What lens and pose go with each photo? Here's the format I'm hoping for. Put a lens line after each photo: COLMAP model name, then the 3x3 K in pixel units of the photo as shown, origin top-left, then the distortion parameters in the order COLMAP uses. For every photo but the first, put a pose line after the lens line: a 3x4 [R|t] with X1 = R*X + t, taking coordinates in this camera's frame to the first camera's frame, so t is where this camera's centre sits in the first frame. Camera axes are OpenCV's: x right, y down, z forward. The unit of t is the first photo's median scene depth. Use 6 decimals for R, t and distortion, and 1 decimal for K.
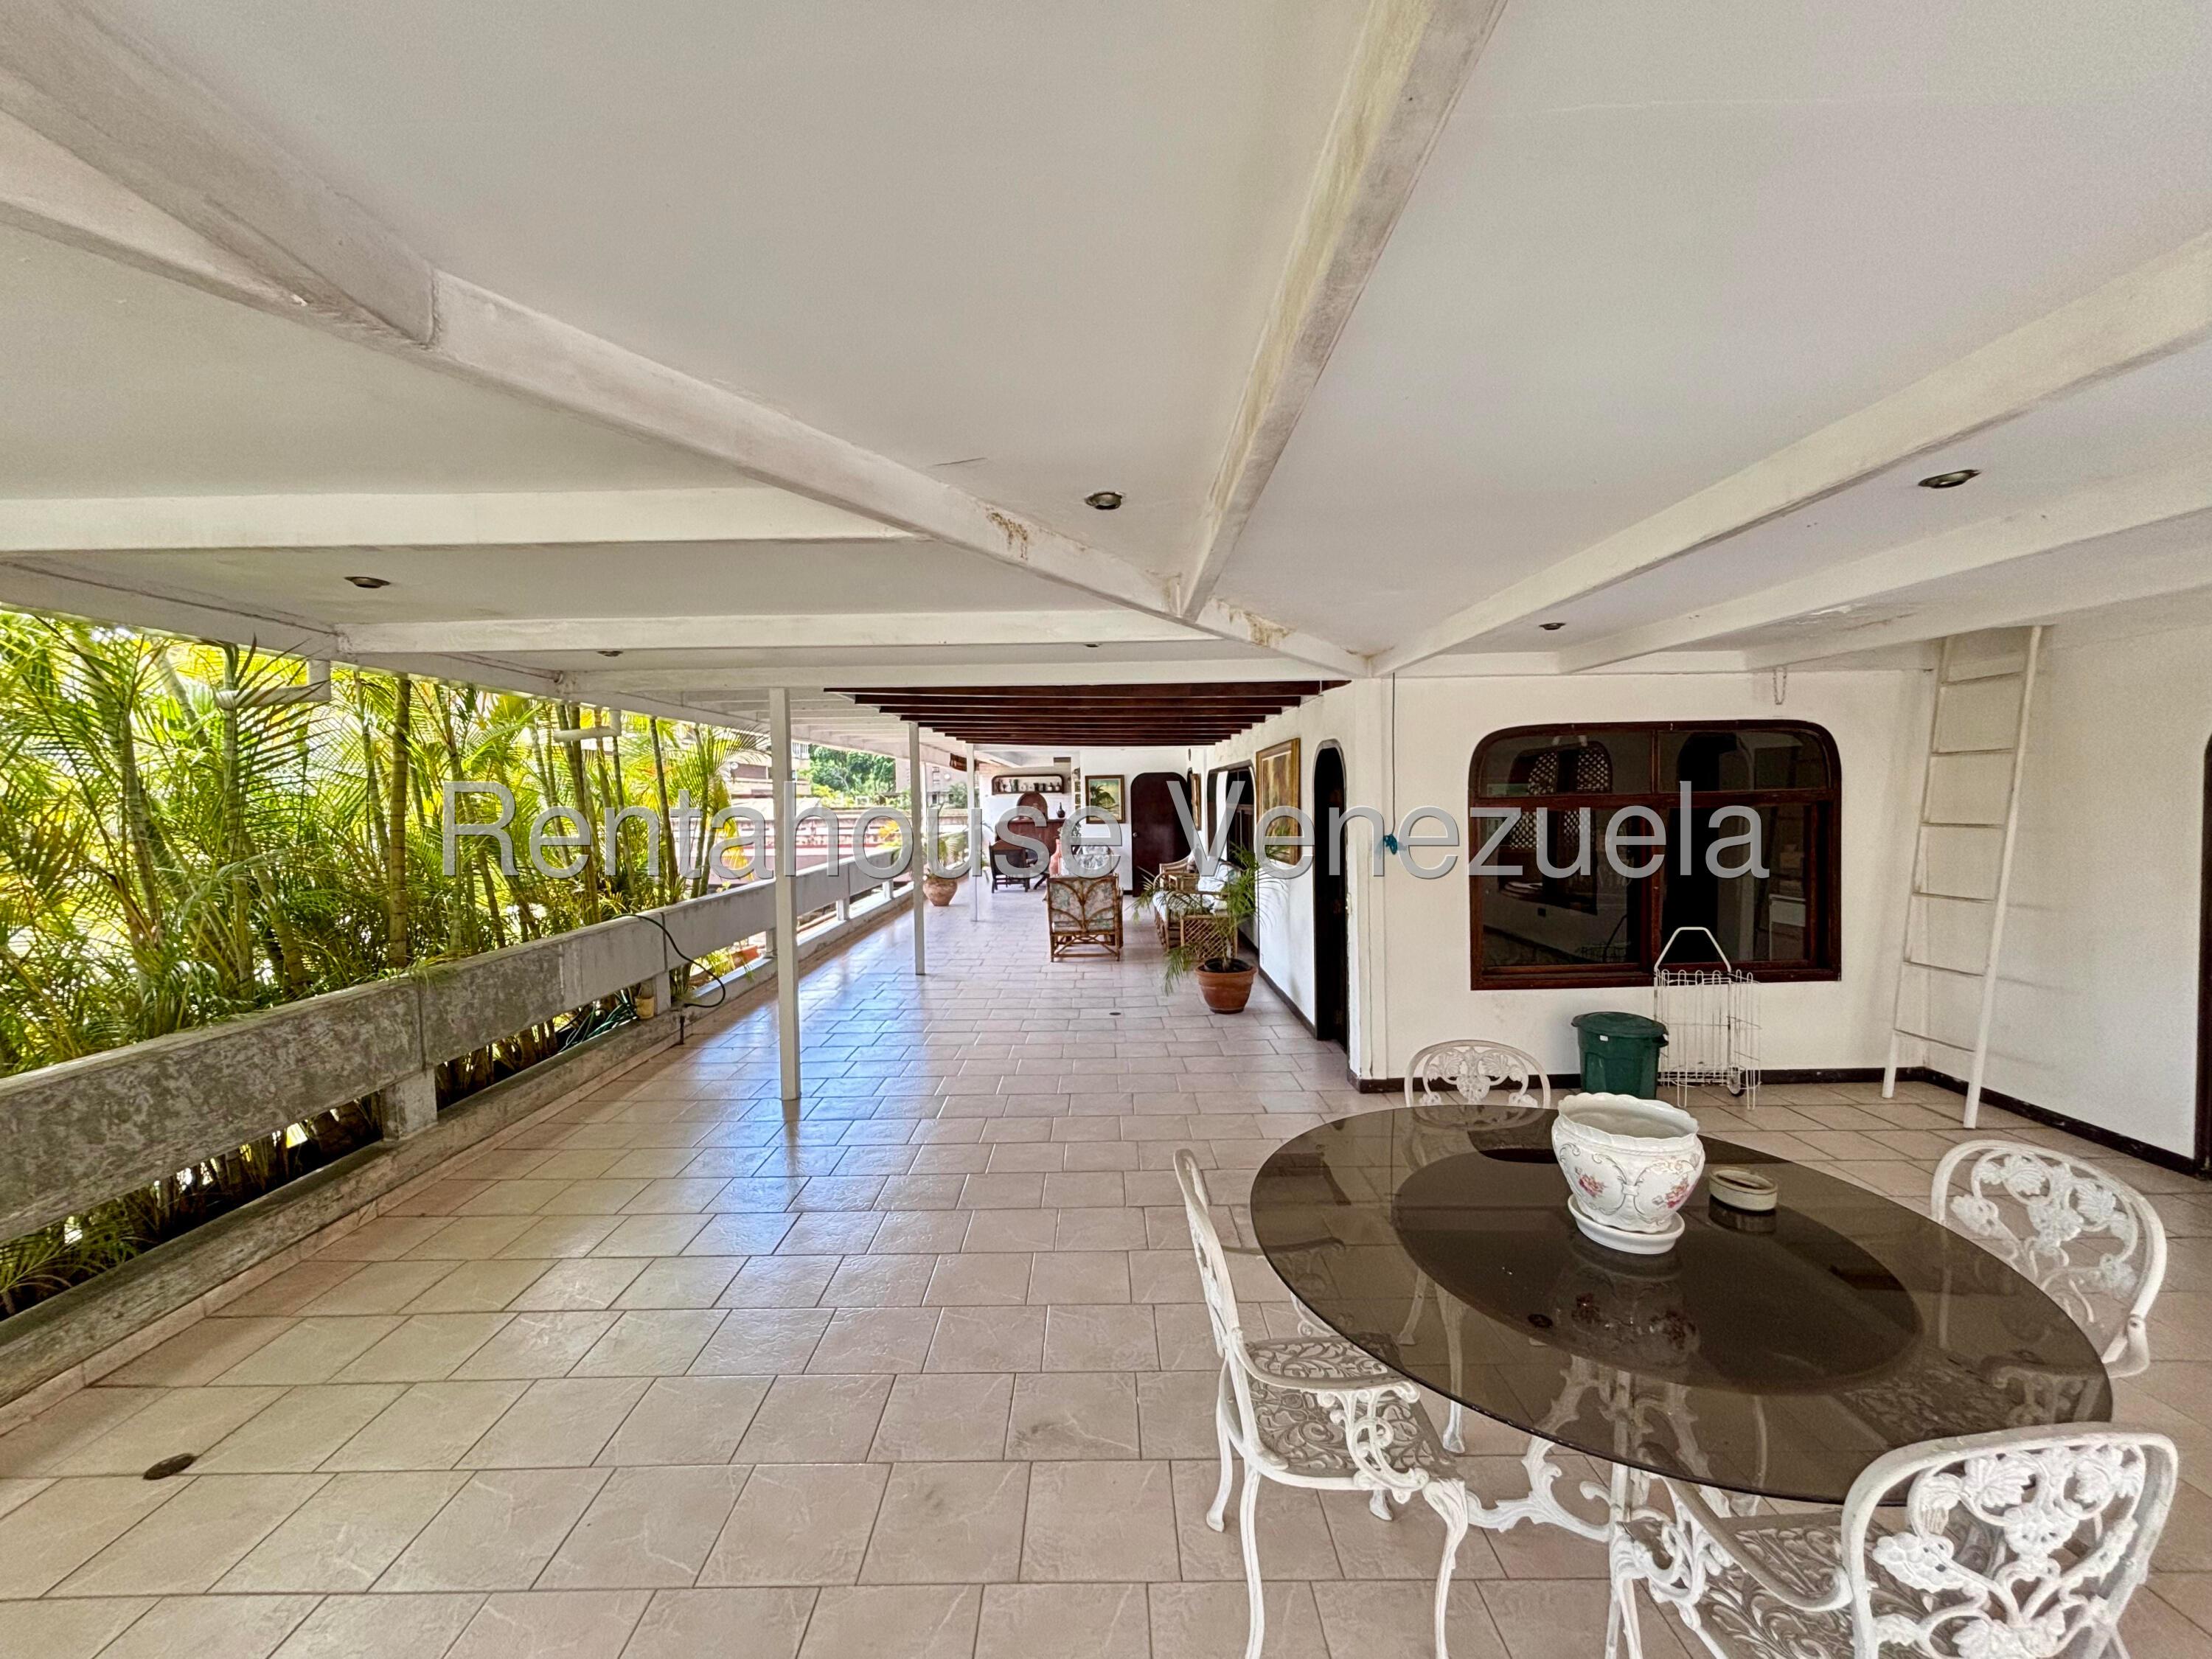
lens RADIAL K [[892.8, 0, 1101.2], [0, 892.8, 827.3], [0, 0, 1]] dist [0.002062, -0.000418]
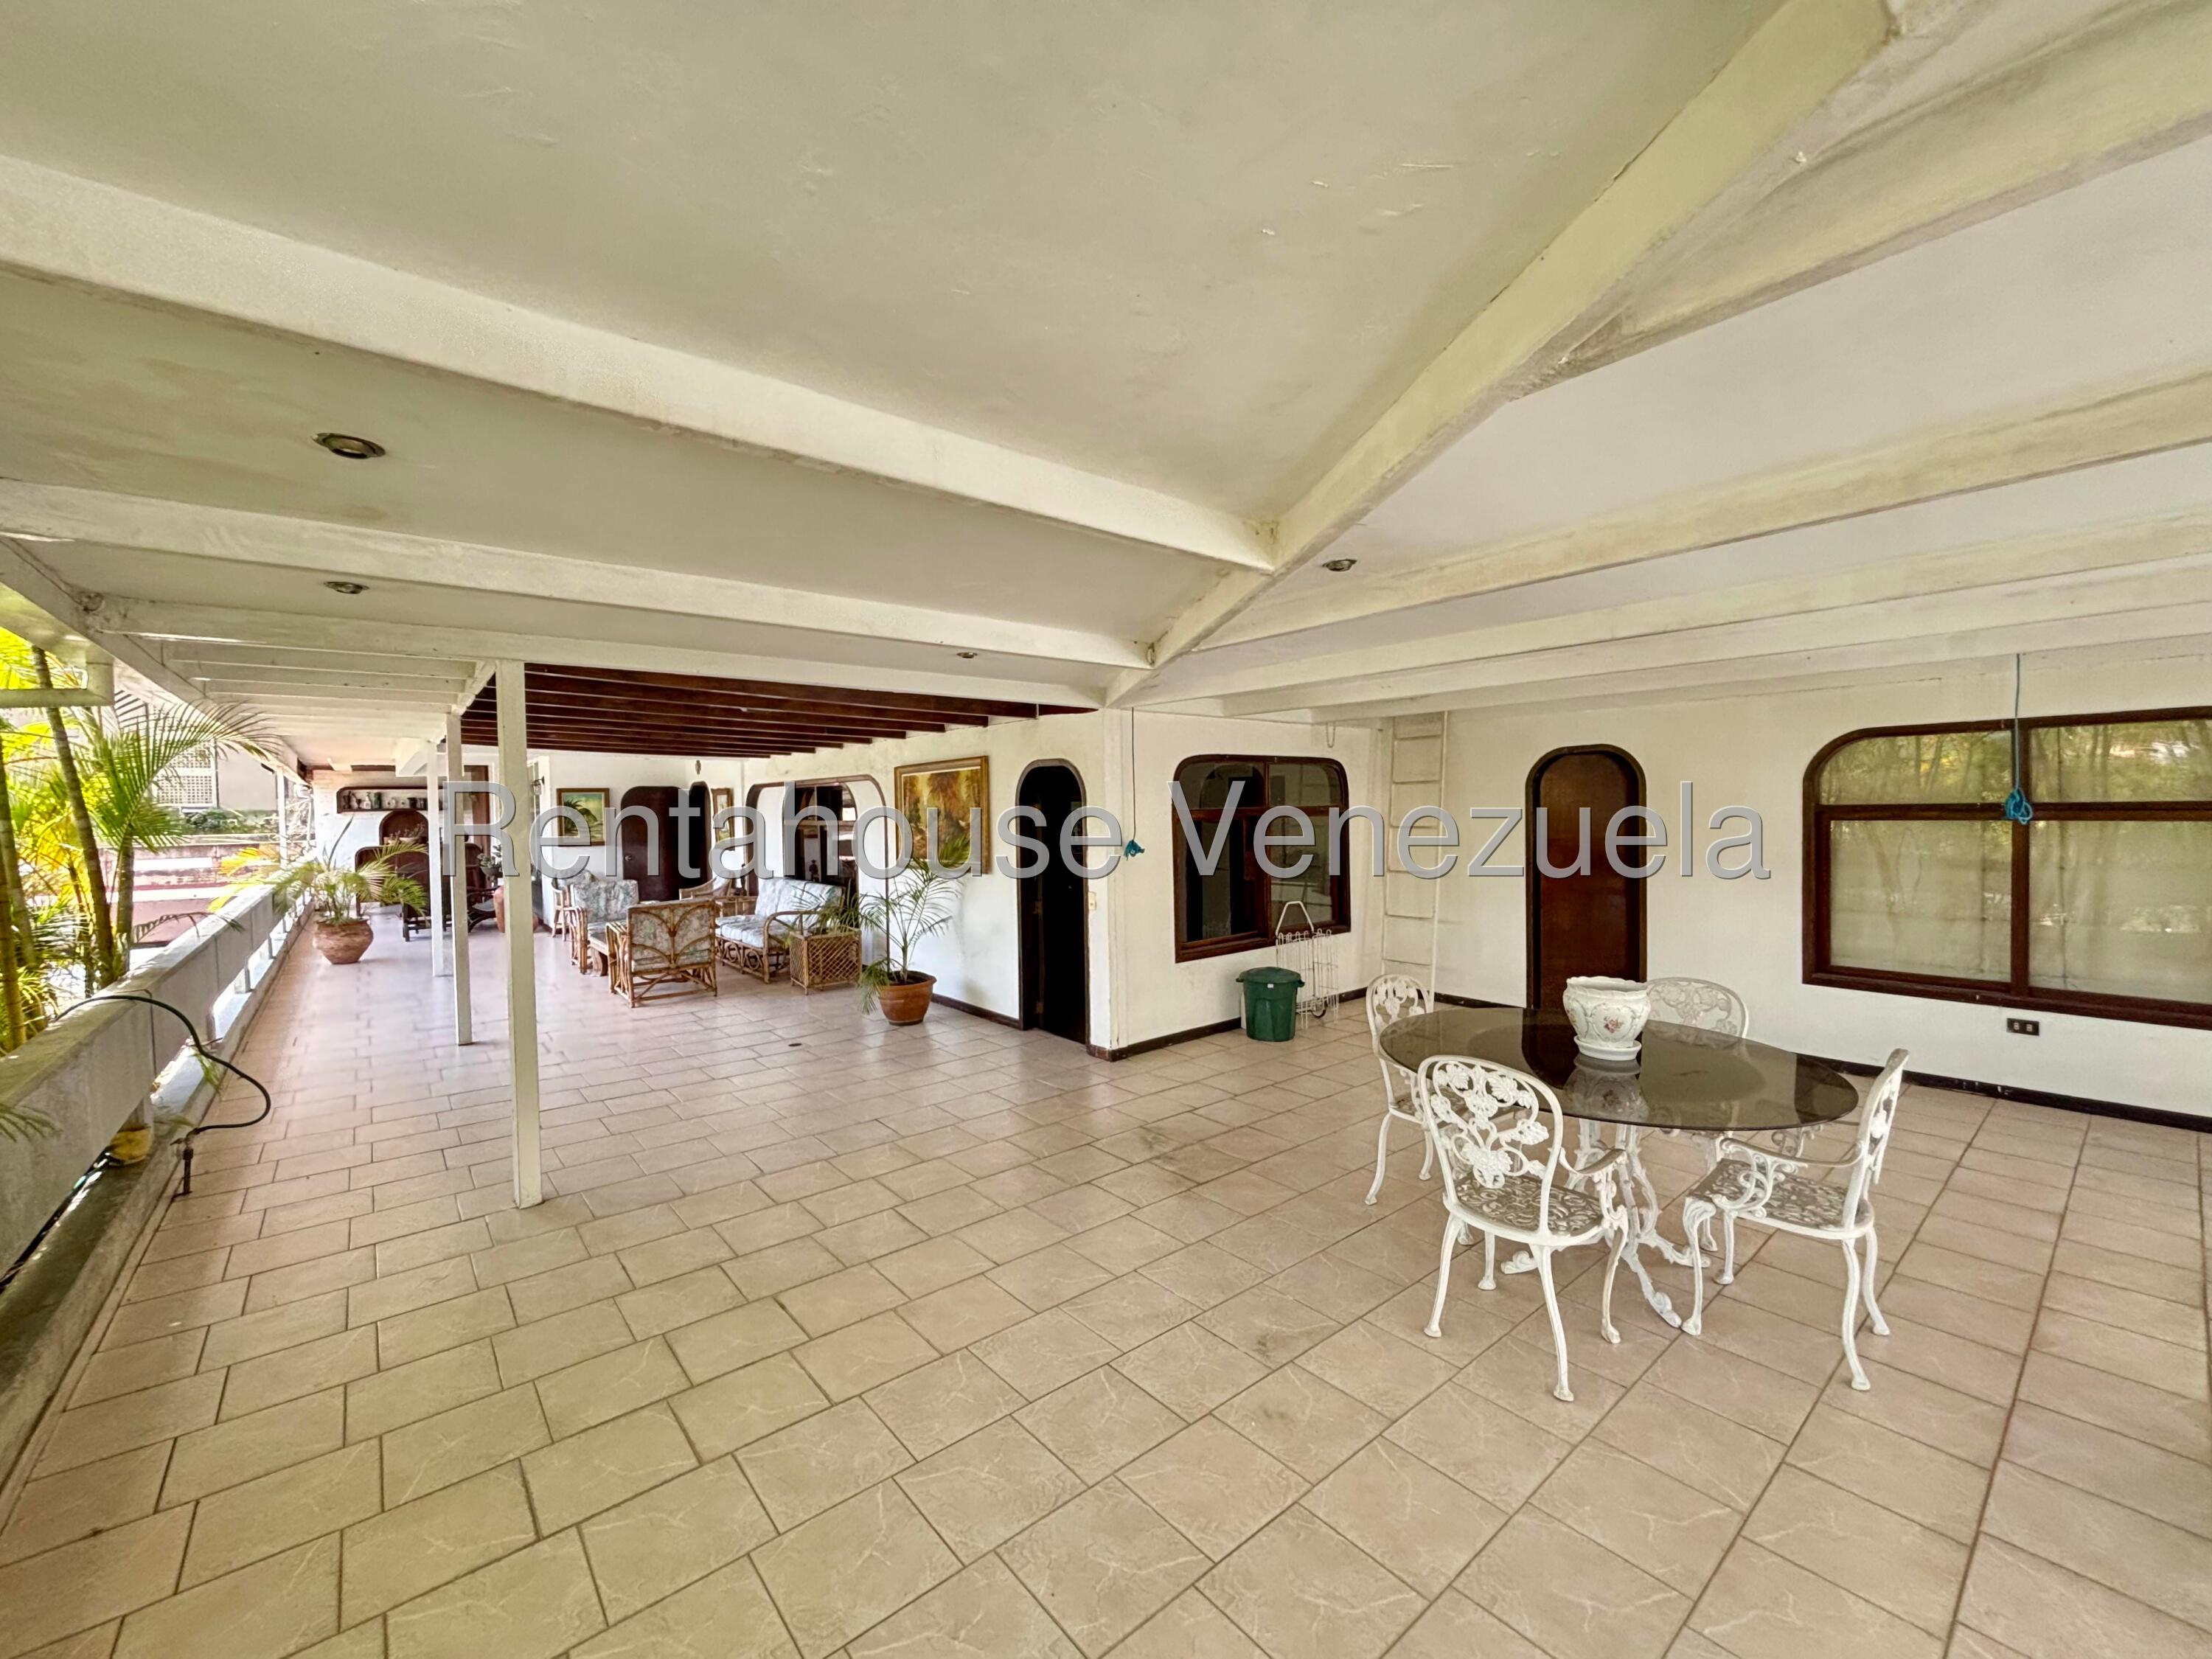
lens RADIAL K [[892.8, 0, 1101.8], [0, 892.8, 828.4], [0, 0, 1]] dist [0.002062, -0.000418]
pose [[0.768833, -0.011737, 0.639342, -0.419788], [0.025234, 0.999610, -0.011993, 0.005071], [-0.638952, 0.025354, 0.768829, 0.095554]]
